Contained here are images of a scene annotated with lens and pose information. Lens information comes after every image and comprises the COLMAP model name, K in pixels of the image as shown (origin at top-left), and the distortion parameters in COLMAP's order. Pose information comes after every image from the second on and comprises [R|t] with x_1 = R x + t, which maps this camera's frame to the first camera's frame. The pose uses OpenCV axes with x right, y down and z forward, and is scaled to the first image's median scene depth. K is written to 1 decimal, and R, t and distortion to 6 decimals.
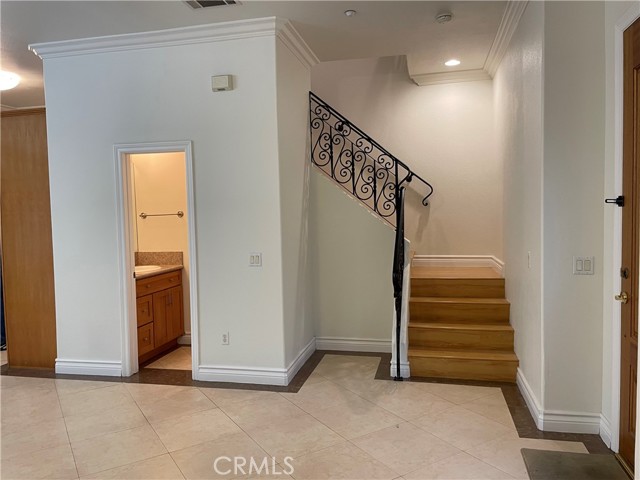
lens RADIAL K [[489.2, 0, 320.1], [0, 489.2, 234.5], [0, 0, 1]] dist [0.081525, -0.090309]
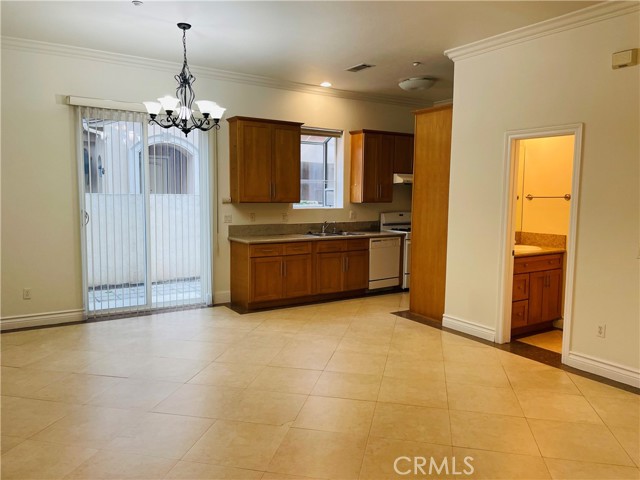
lens RADIAL K [[489.2, 0, 322.4], [0, 489.2, 239.7], [0, 0, 1]] dist [0.081525, -0.090309]
pose [[0.723228, 0.098803, -0.683505, 0.056910], [-0.058841, 0.994930, 0.081560, -0.010479], [0.688098, -0.018768, 0.725375, -0.067068]]
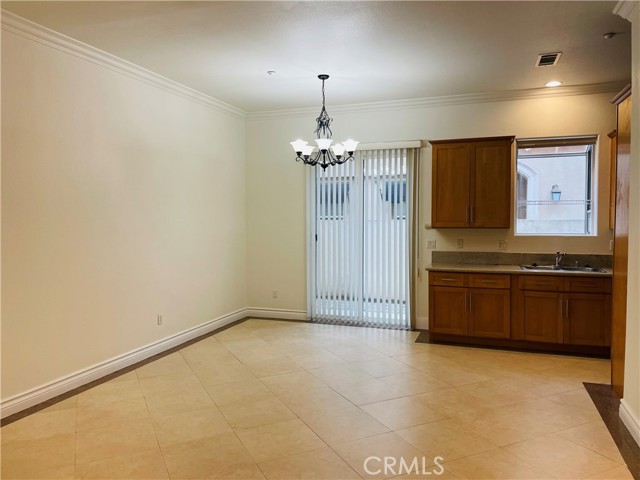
lens RADIAL K [[489.2, 0, 321.5], [0, 489.2, 238.8], [0, 0, 1]] dist [0.081525, -0.090309]
pose [[-0.118278, 0.073924, -0.990225, 0.284984], [-0.034382, 0.996322, 0.078485, -0.050356], [0.992385, 0.043329, -0.115301, 0.569283]]
